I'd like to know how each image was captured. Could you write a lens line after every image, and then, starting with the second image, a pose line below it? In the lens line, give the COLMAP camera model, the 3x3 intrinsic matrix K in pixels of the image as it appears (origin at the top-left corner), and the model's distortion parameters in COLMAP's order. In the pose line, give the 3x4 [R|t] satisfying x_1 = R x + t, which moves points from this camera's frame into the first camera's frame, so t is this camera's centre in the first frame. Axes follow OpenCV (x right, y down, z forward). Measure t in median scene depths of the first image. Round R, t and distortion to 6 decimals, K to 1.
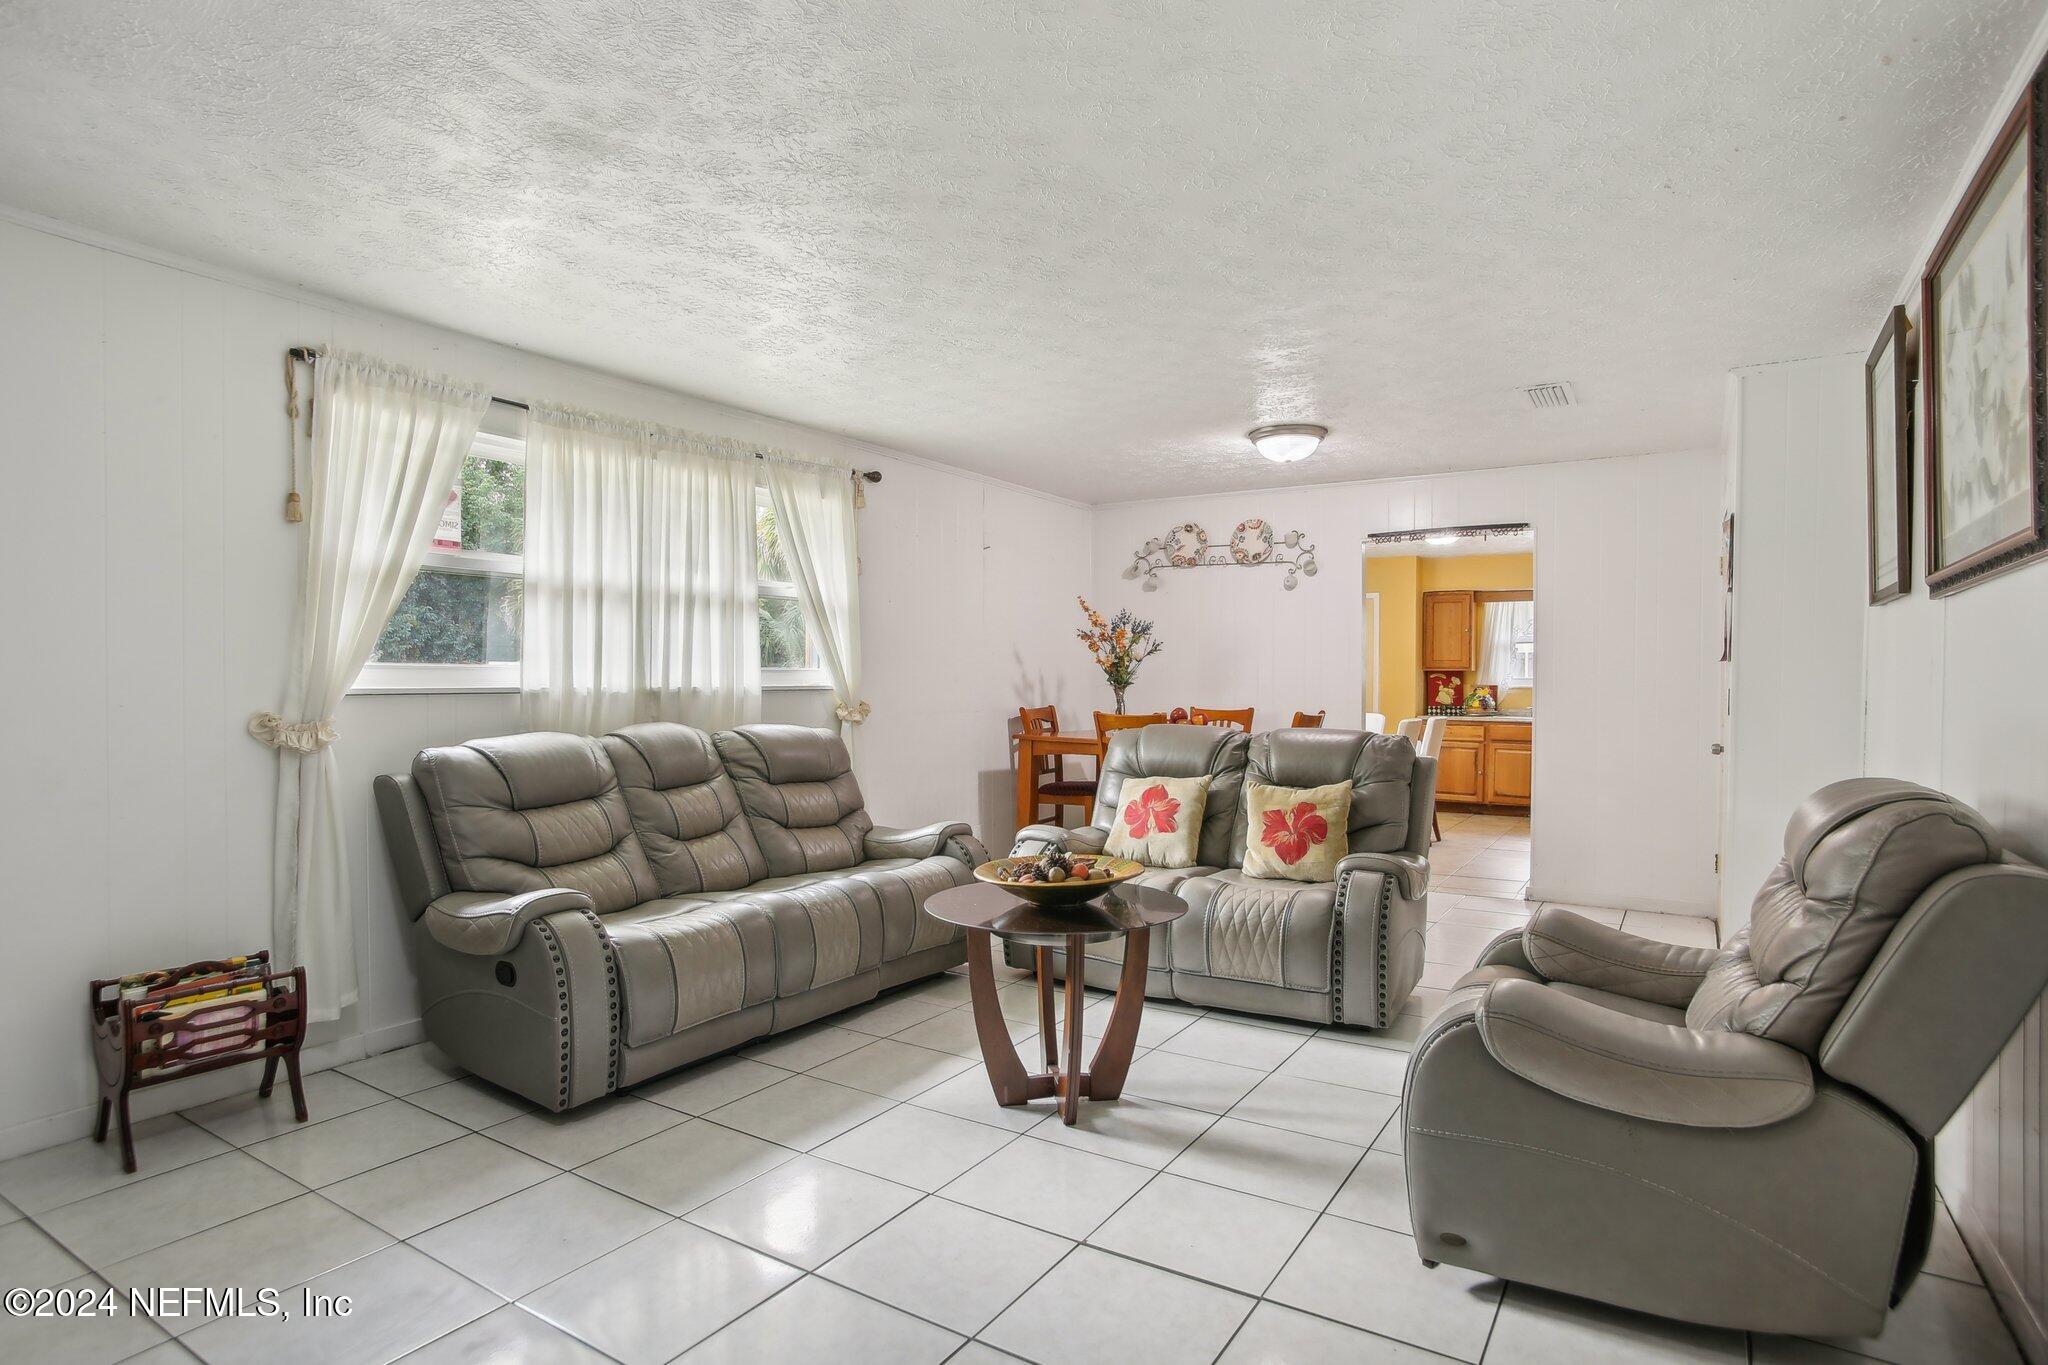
lens RADIAL K [[1080.1, 0, 1008.8], [0, 1080.1, 712.9], [0, 0, 1]] dist [-0.066249, 0.027206]
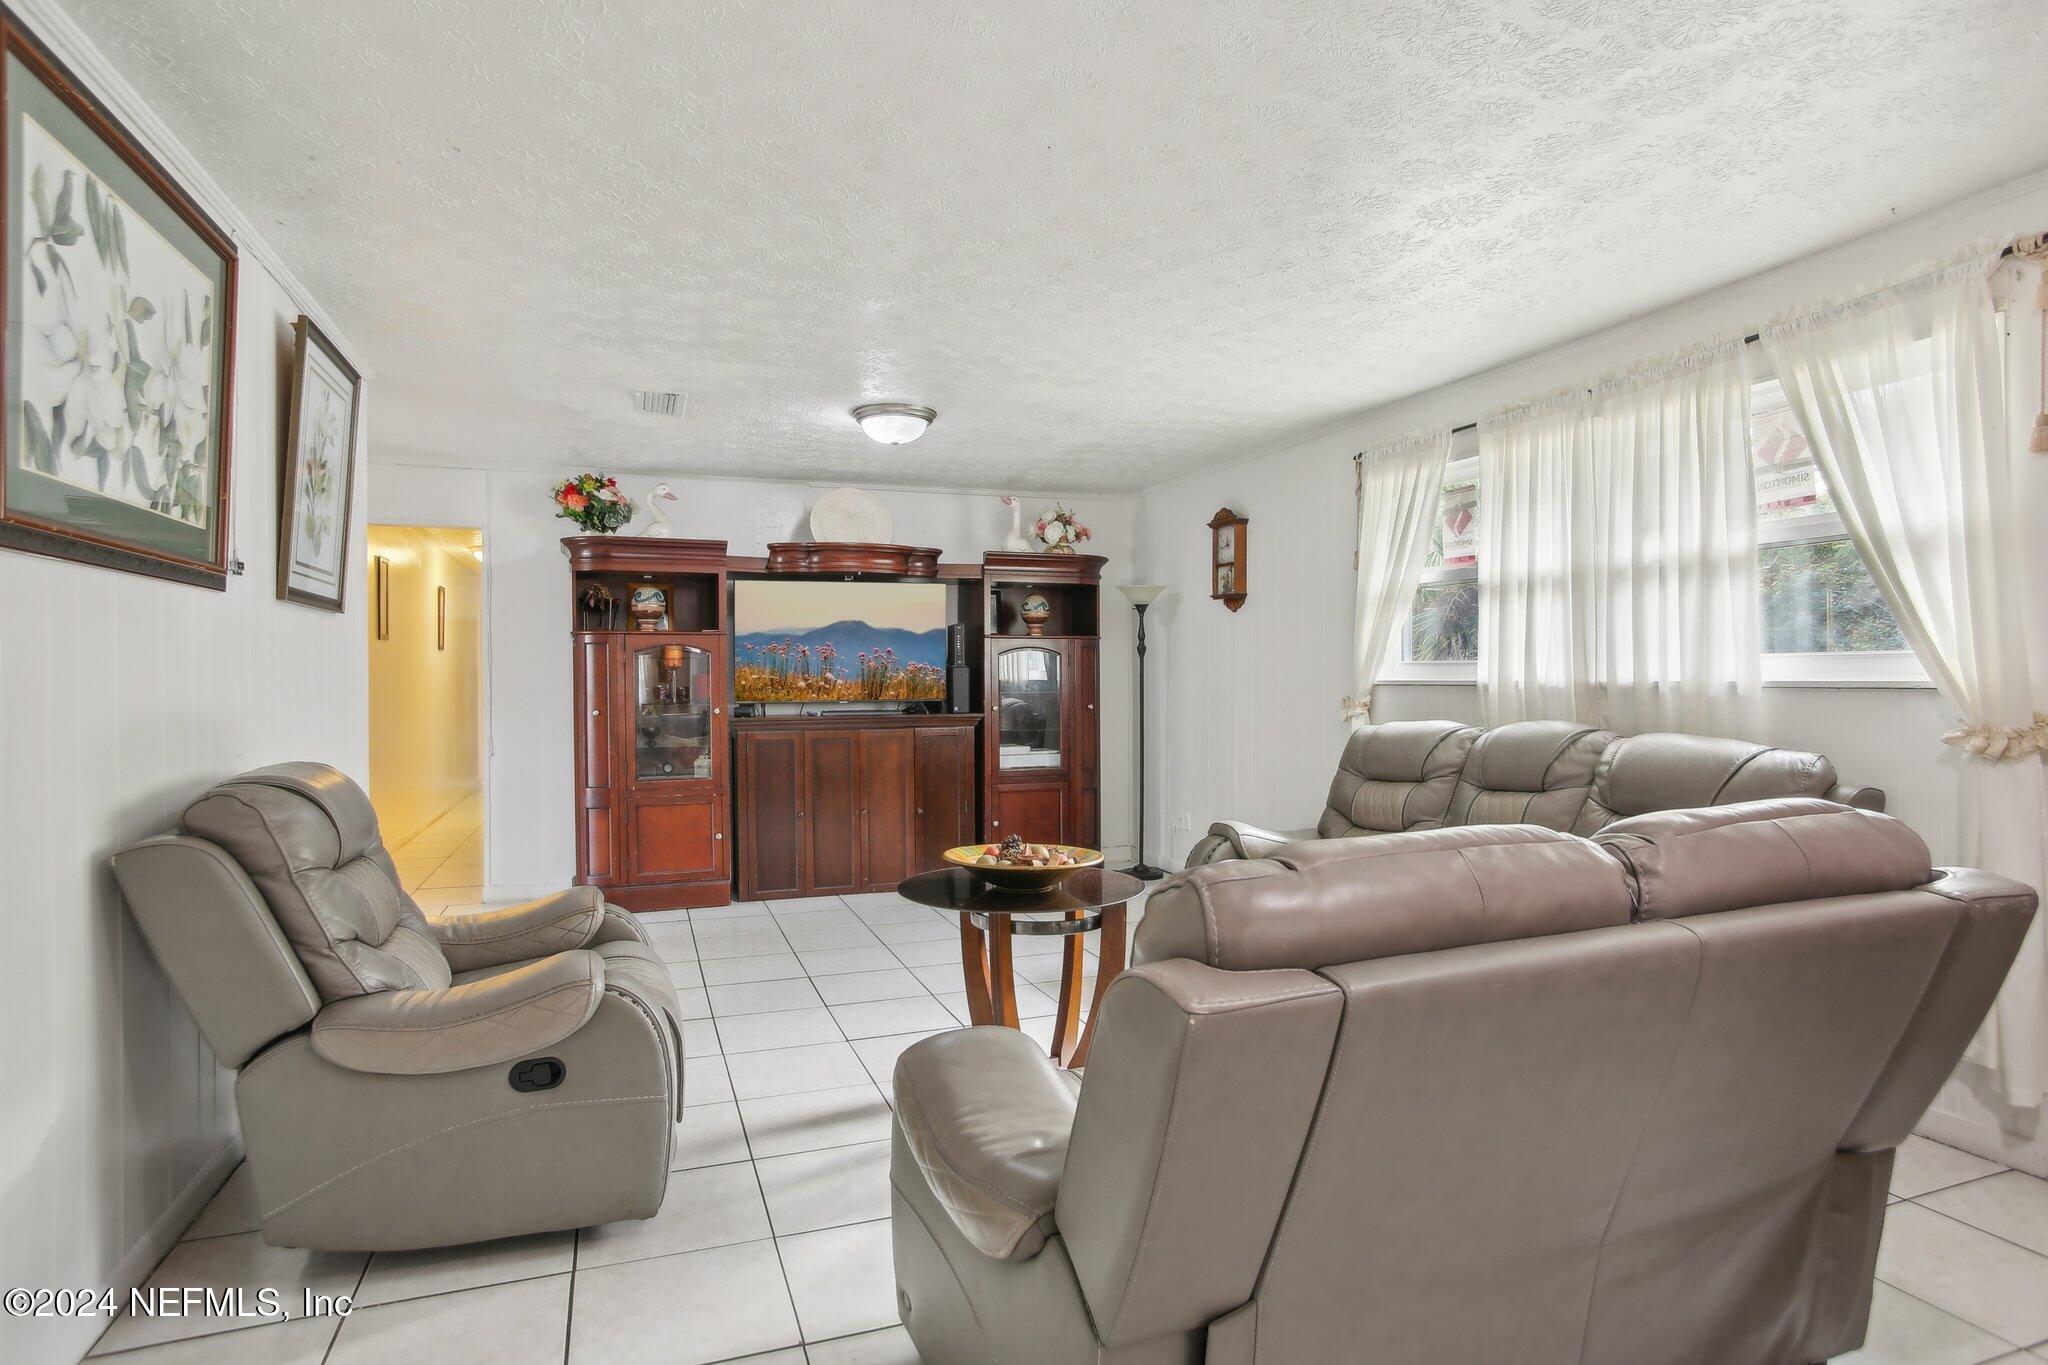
lens RADIAL K [[1080.1, 0, 1030.8], [0, 1080.1, 682.2], [0, 0, 1]] dist [-0.066249, 0.027206]
pose [[-0.590433, 0.005658, -0.807067, 0.412518], [-0.019078, 0.999598, 0.020965, -0.021441], [0.806861, 0.027775, -0.590088, 0.750553]]
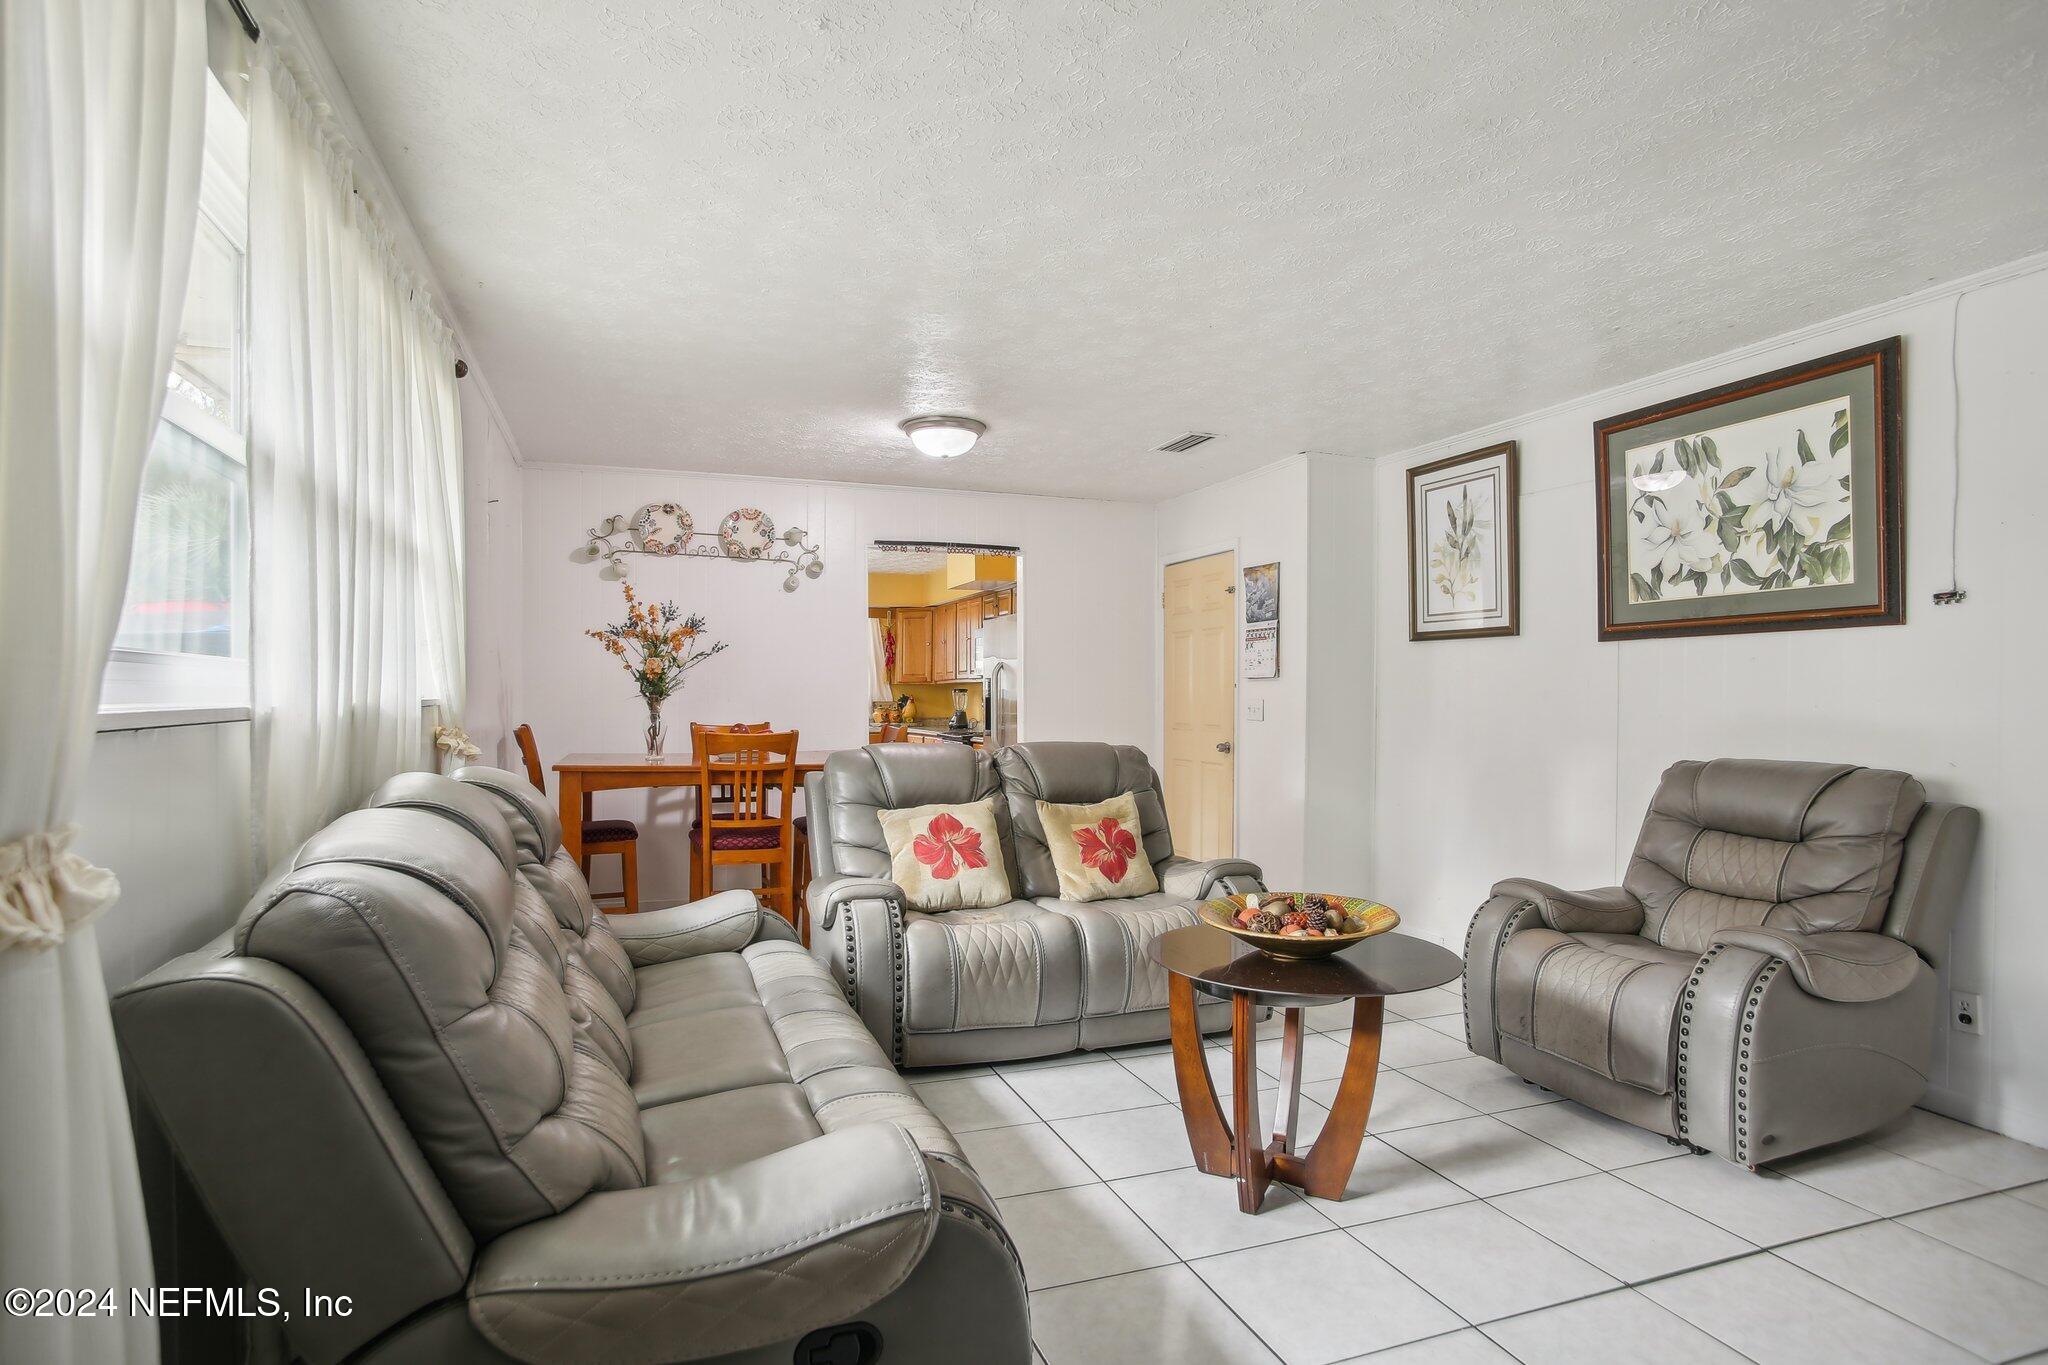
lens RADIAL K [[1080.1, 0, 1016.4], [0, 1080.1, 720.1], [0, 0, 1]] dist [-0.066249, 0.027206]
pose [[0.606775, -0.018397, 0.794661, -0.353597], [0.019680, 0.999773, 0.008118, -0.009582], [-0.794630, 0.010713, 0.607000, 0.301964]]
